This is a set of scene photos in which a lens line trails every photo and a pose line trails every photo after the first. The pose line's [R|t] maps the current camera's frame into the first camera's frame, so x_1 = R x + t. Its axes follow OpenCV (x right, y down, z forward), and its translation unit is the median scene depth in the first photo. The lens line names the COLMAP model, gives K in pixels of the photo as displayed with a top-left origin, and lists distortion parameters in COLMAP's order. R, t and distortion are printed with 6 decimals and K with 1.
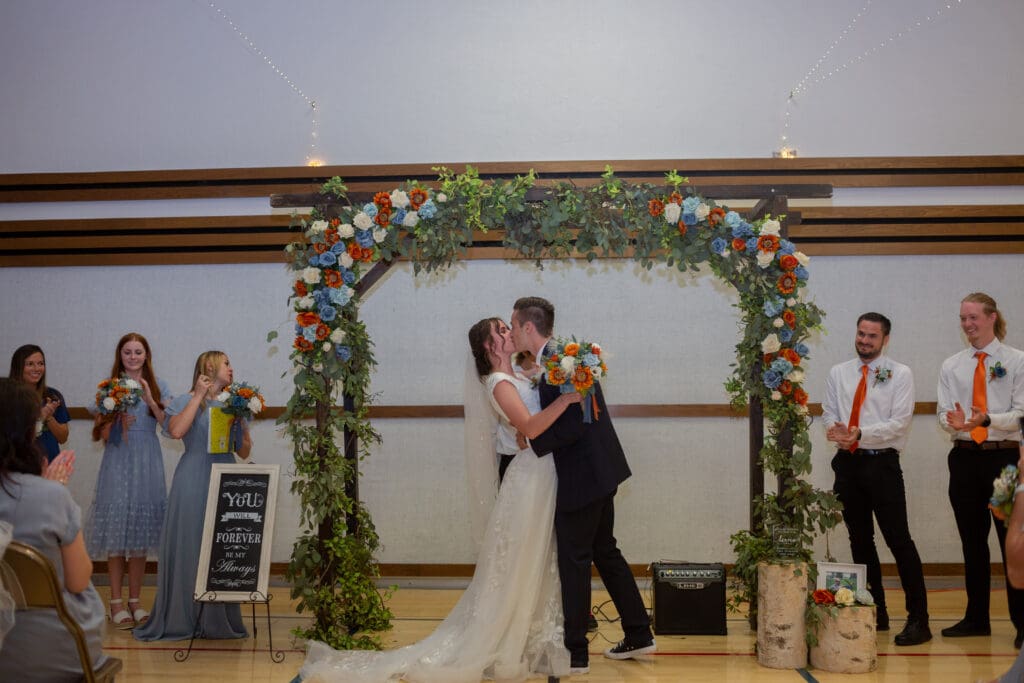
lens RADIAL K [[994.7, 0, 514.6], [0, 994.7, 341.1], [0, 0, 1]] dist [-0.078391, 0.000000]
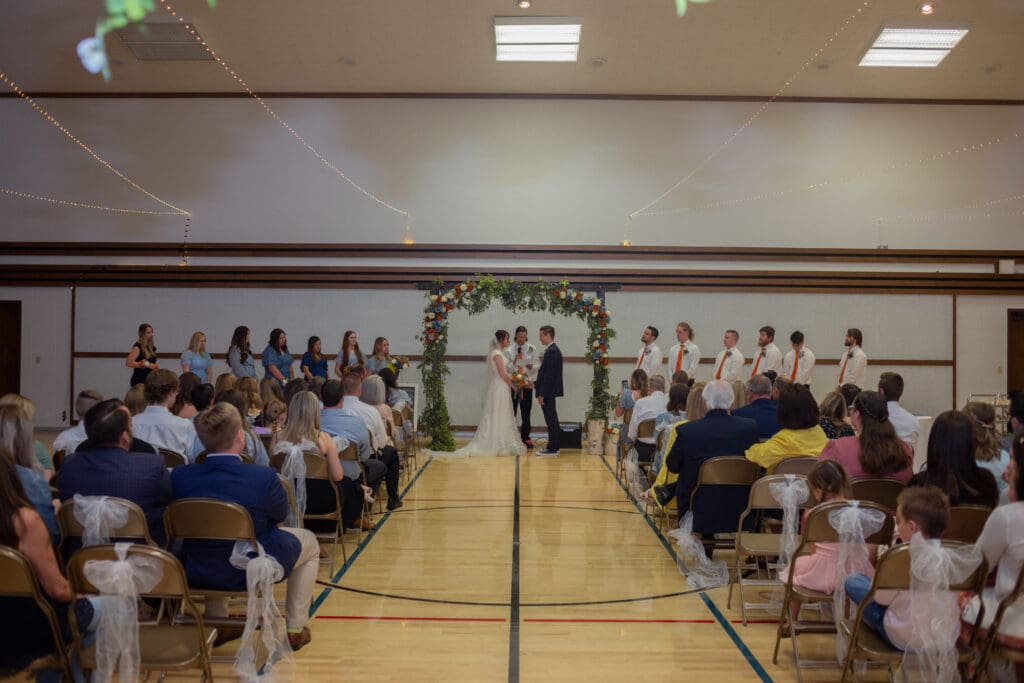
lens RADIAL K [[994.7, 0, 510.8], [0, 994.7, 341.8], [0, 0, 1]] dist [-0.078391, 0.000000]
pose [[0.999157, 0.013656, 0.038708, -0.090734], [-0.017297, 0.995294, 0.095349, -0.258249], [-0.037224, -0.095938, 0.994691, -1.743325]]
